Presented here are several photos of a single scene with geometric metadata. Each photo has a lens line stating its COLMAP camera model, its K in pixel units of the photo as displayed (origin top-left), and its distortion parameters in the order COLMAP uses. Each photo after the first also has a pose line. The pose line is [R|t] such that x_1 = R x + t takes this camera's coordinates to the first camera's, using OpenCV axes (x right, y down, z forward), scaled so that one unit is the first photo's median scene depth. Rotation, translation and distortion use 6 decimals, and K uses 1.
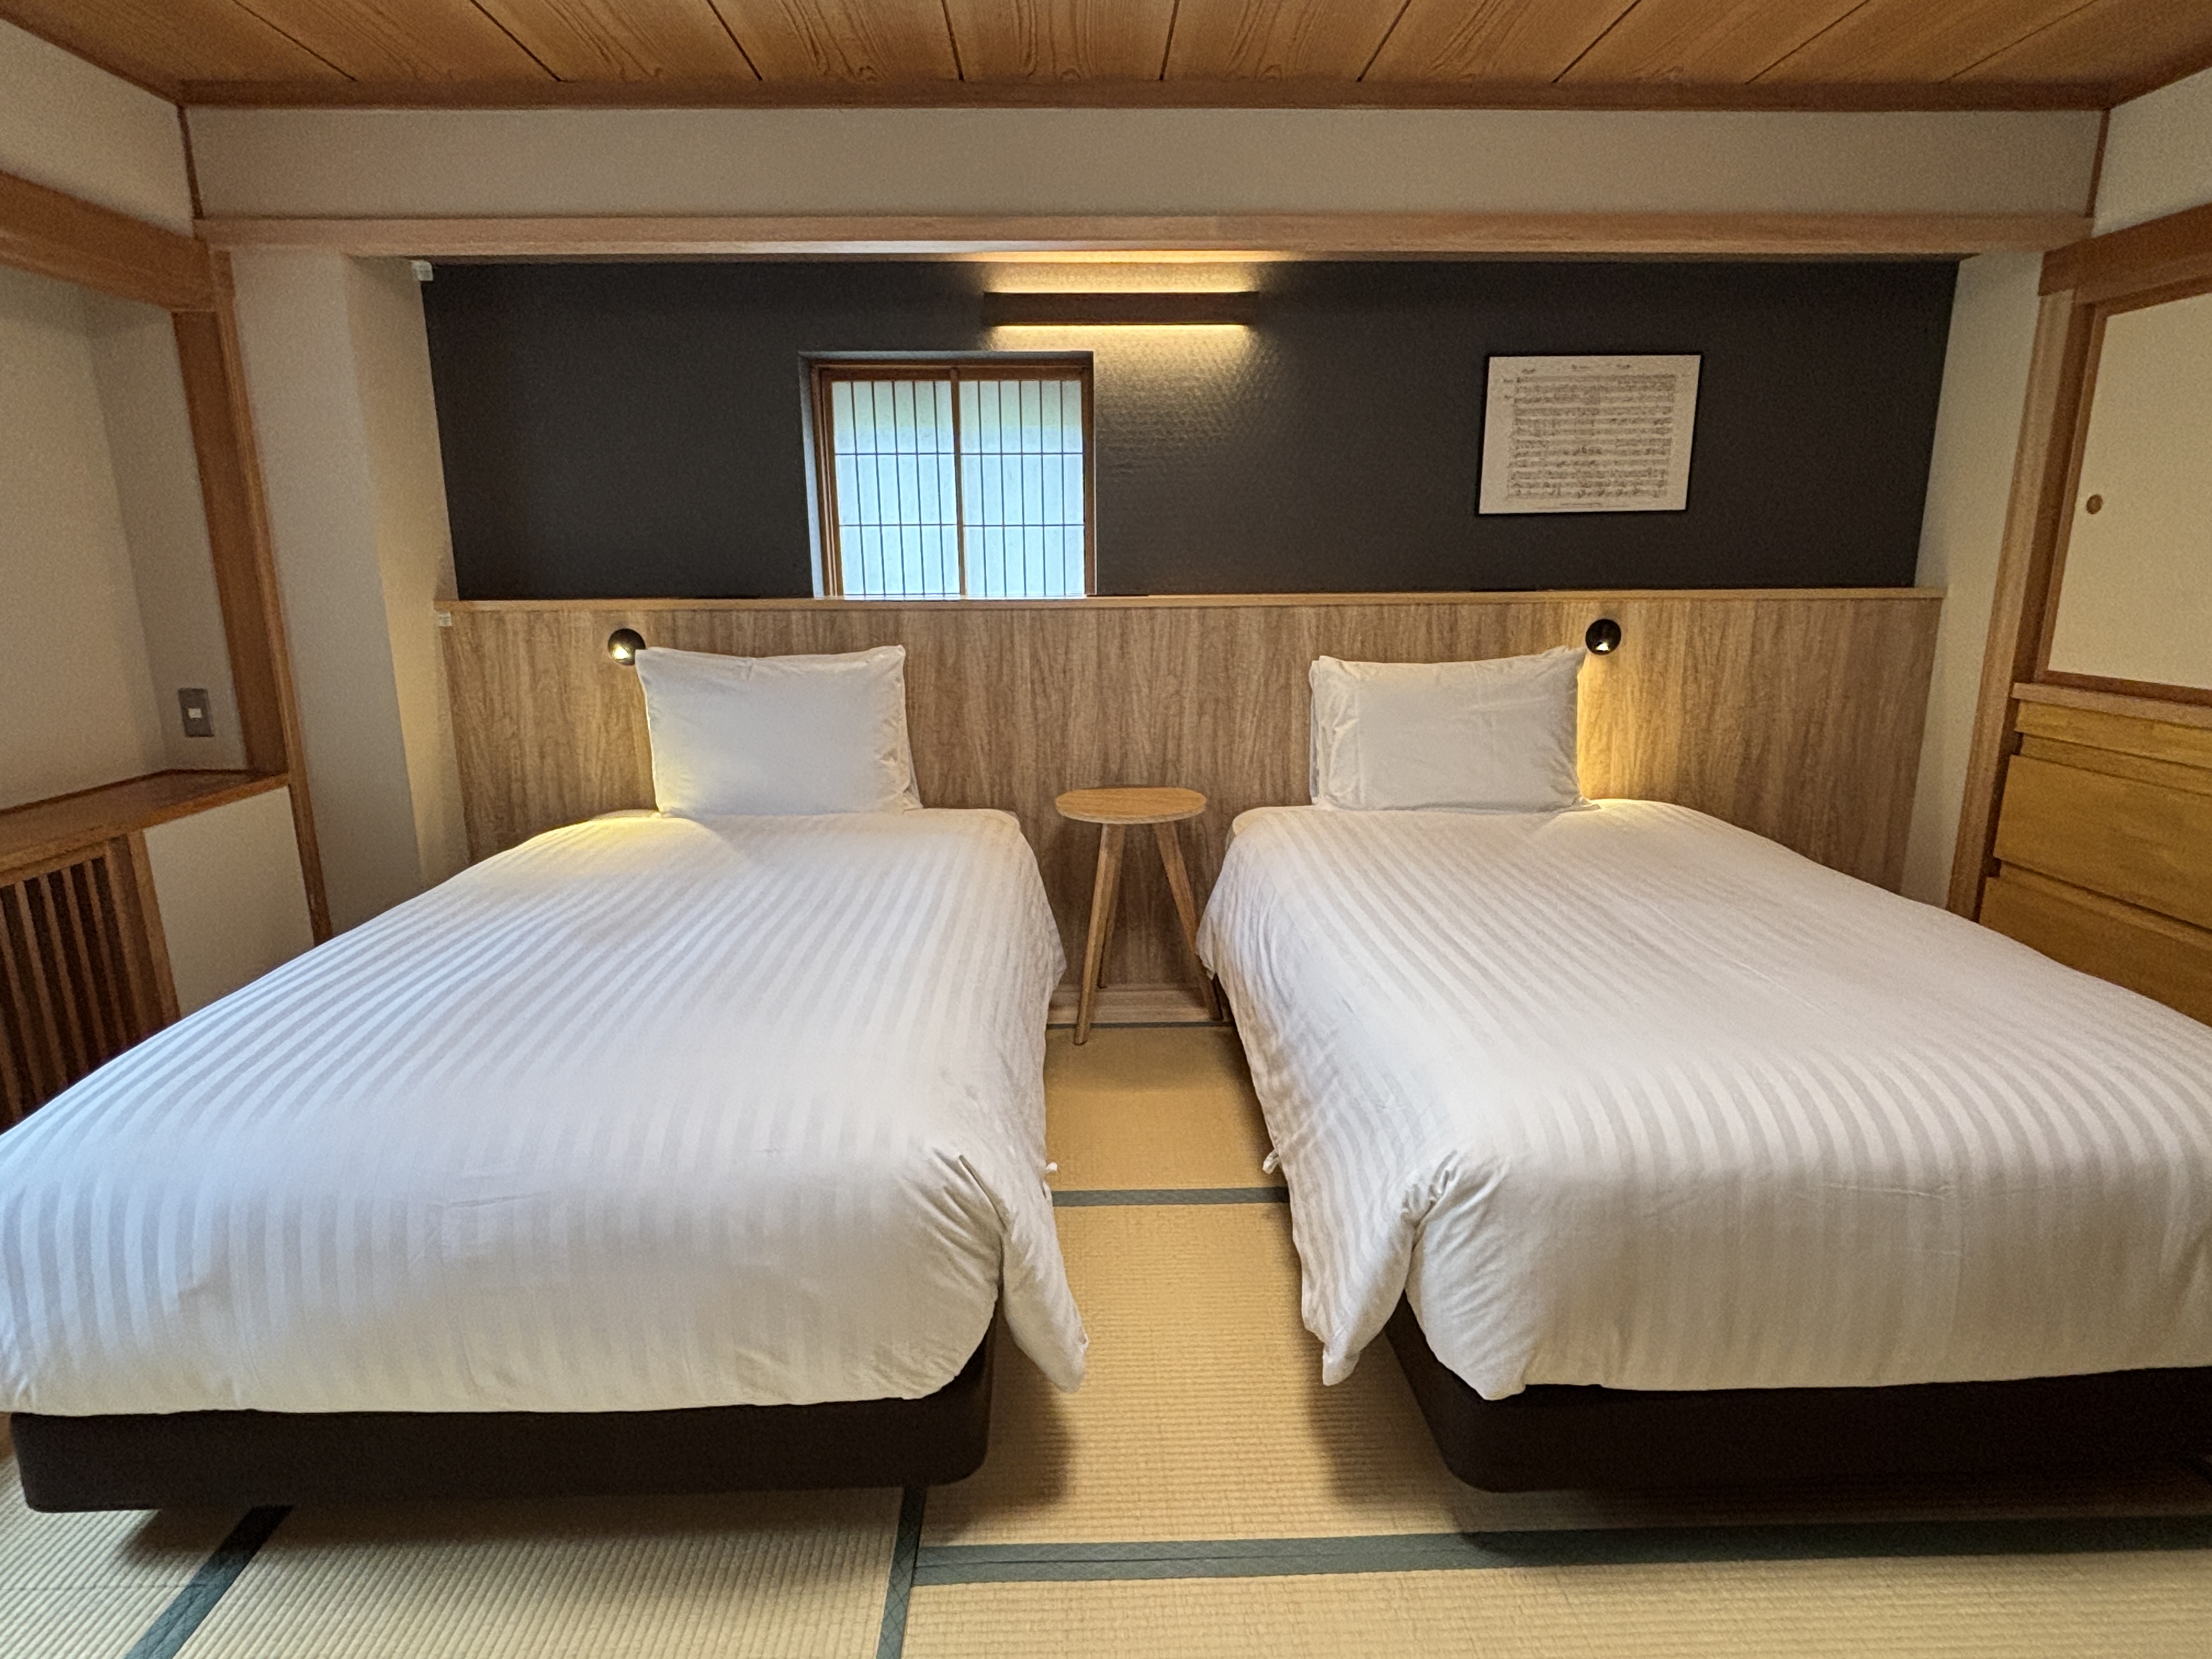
lens RADIAL K [[1189.6, 0, 1119.6], [0, 1189.6, 826.1], [0, 0, 1]] dist [0.001257, -0.005225]
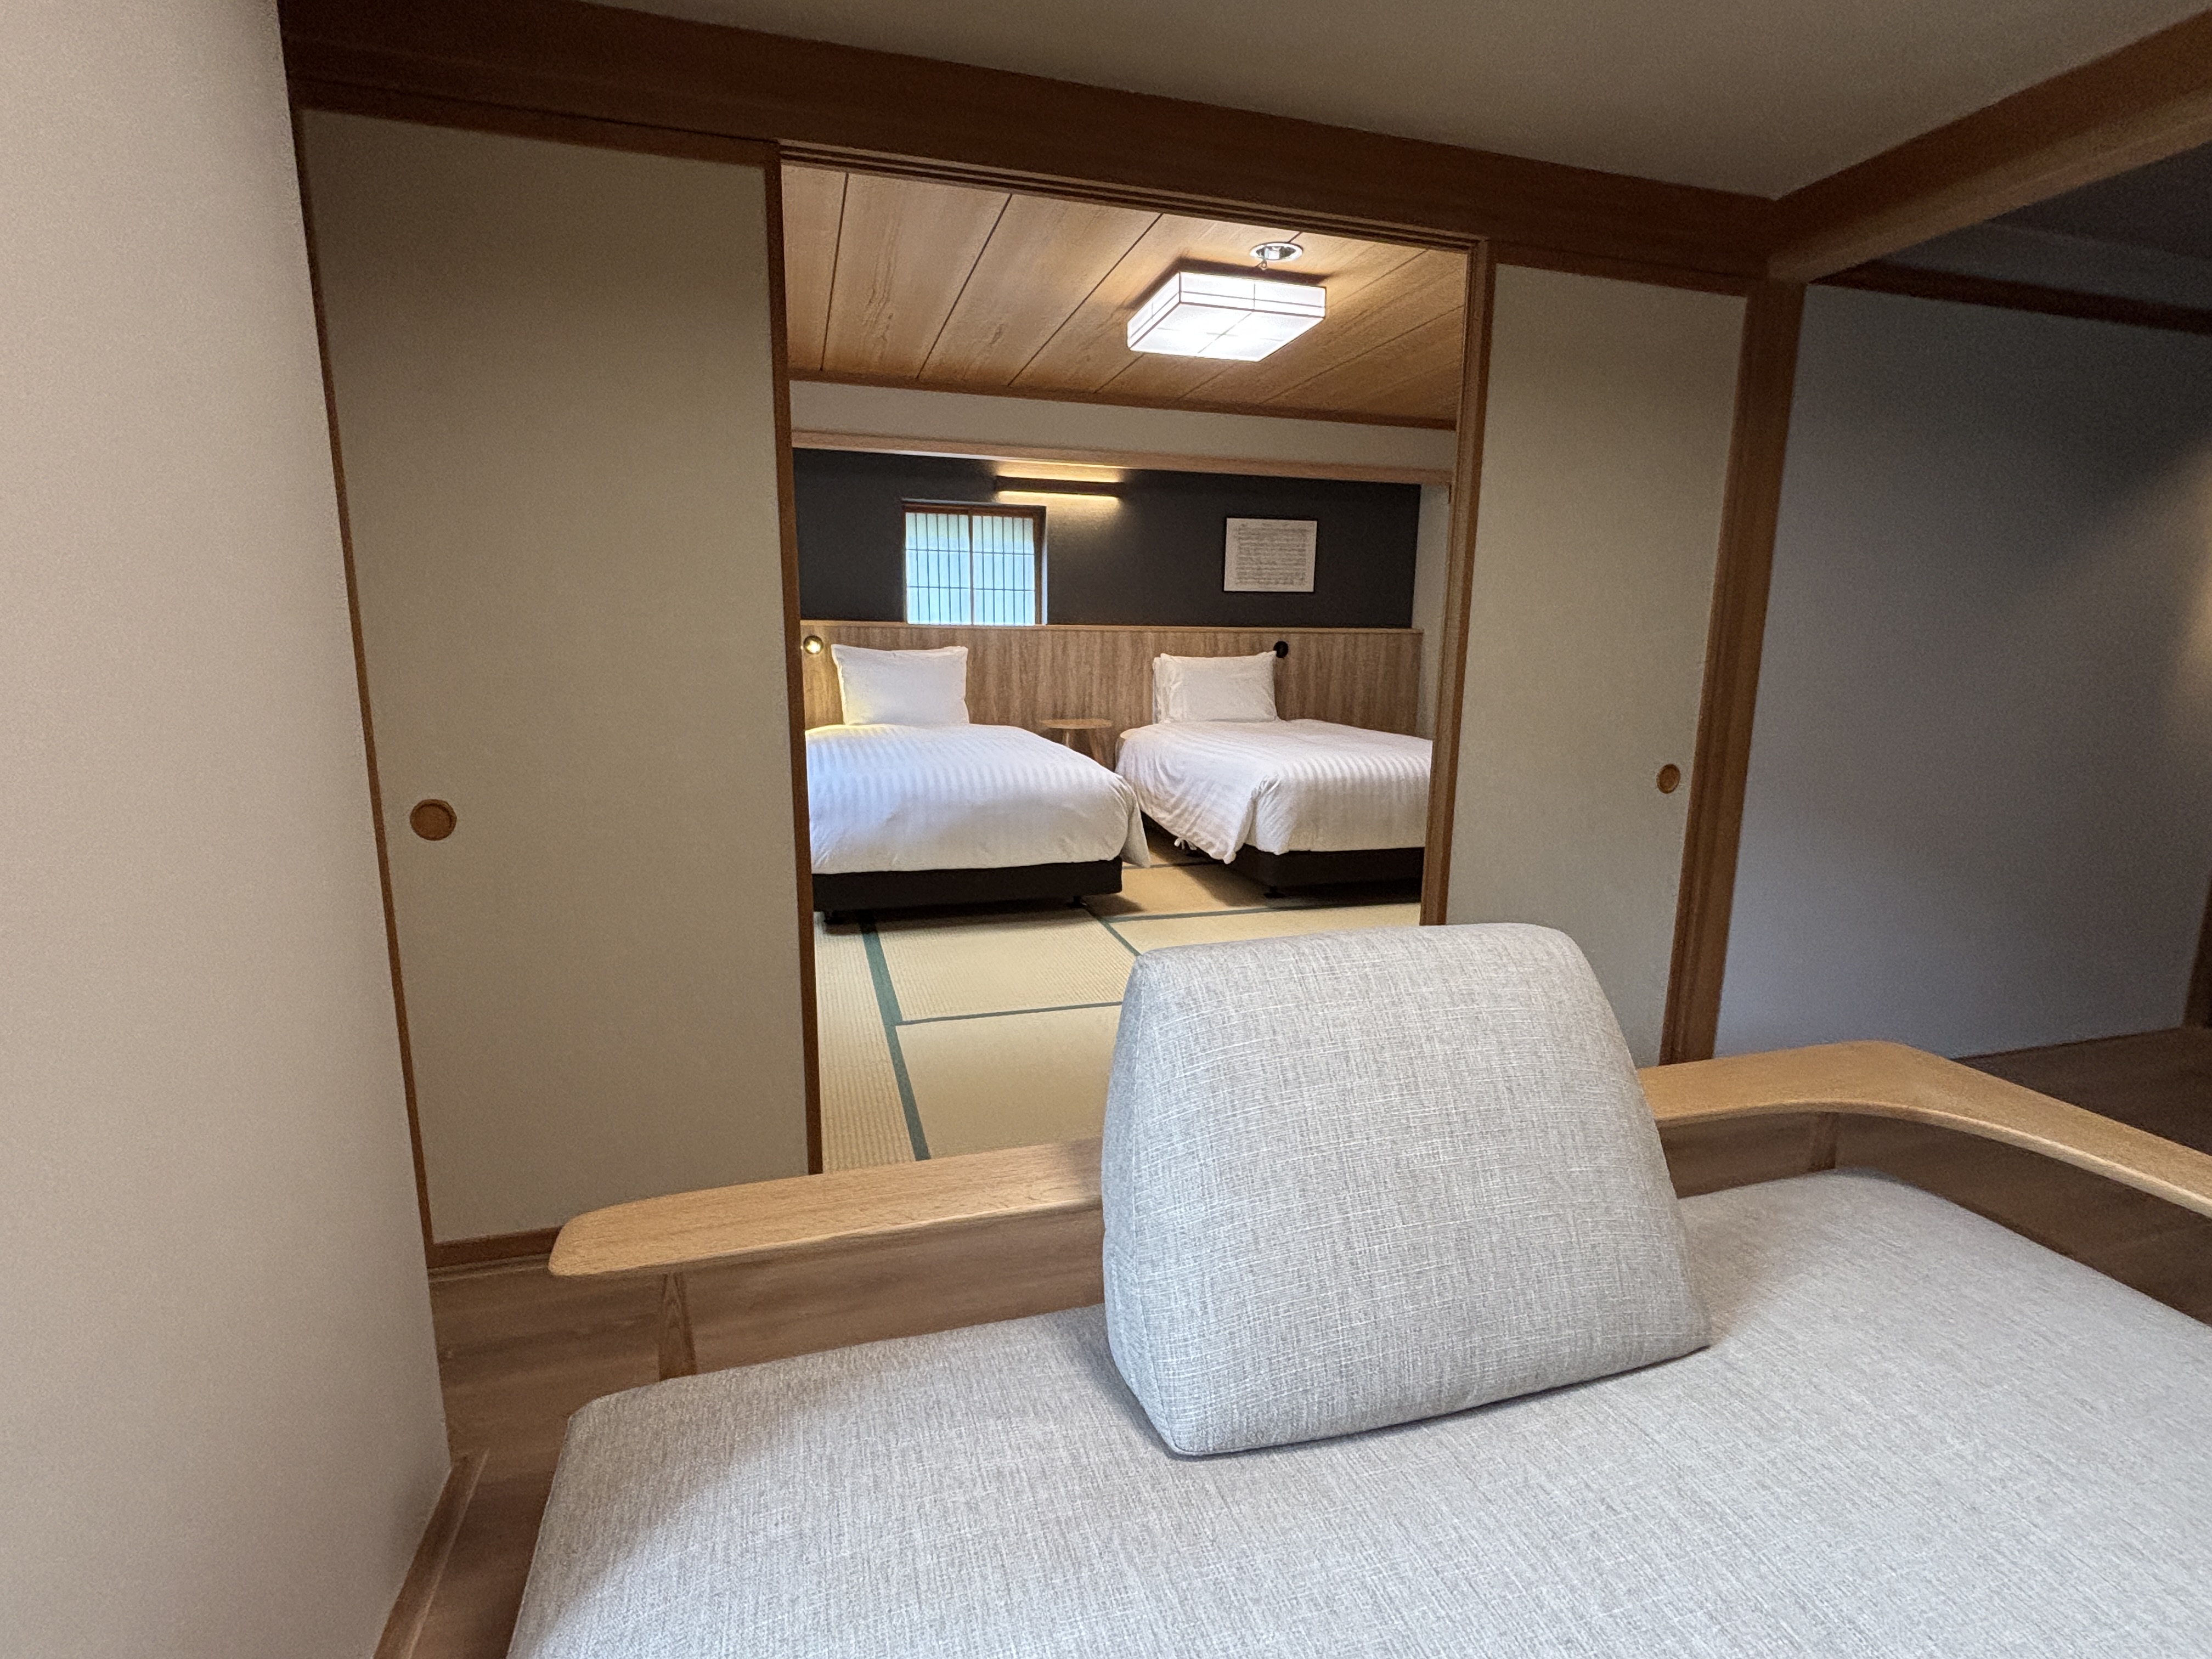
lens RADIAL K [[1048.8, 0, 1112.3], [0, 1048.8, 826.7], [0, 0, 1]] dist [0.047246, 0.000078]
pose [[0.965681, -0.028693, 0.258142, -0.395427], [0.040308, 0.998394, -0.039815, 0.230215], [-0.256585, 0.048853, 0.965286, -0.755895]]
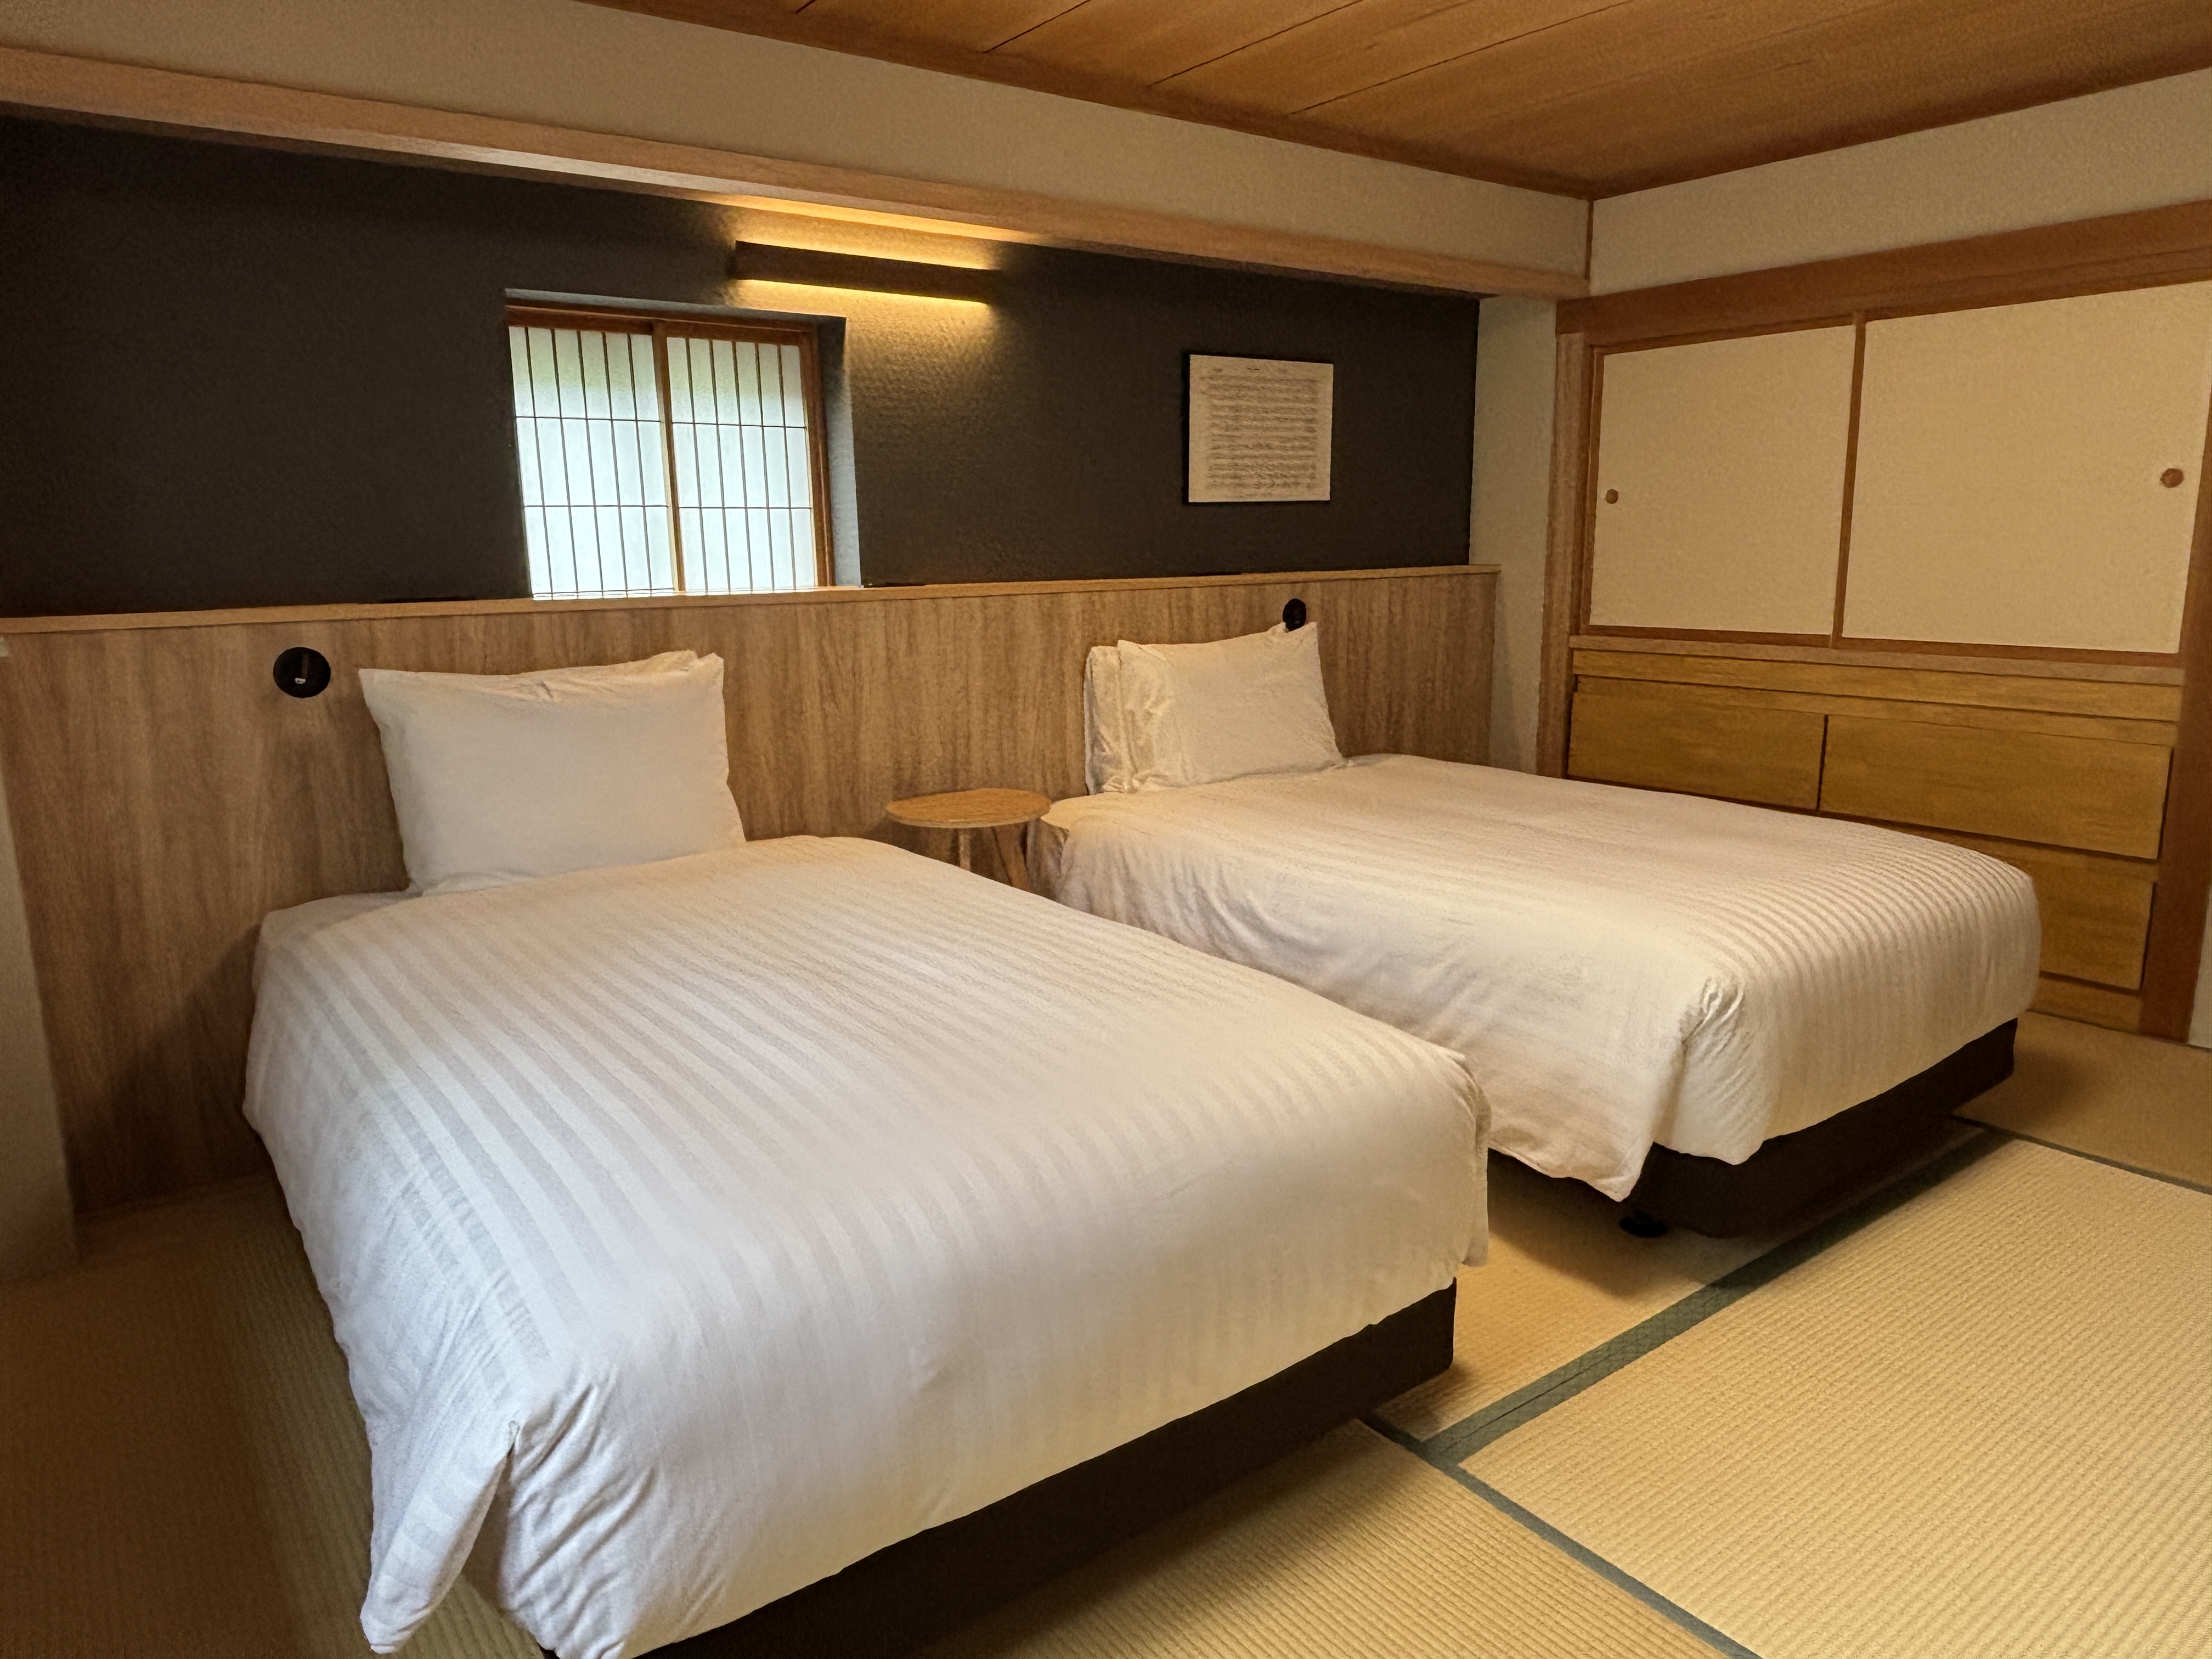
lens RADIAL K [[1439.5, 0, 1094.1], [0, 1439.5, 819.6], [0, 0, 1]] dist [0.019893, -0.013895]
pose [[0.821327, -0.114366, 0.558877, -0.518578], [0.136484, 0.990640, 0.002143, 0.000983], [-0.553891, 0.074518, 0.829248, 0.016420]]
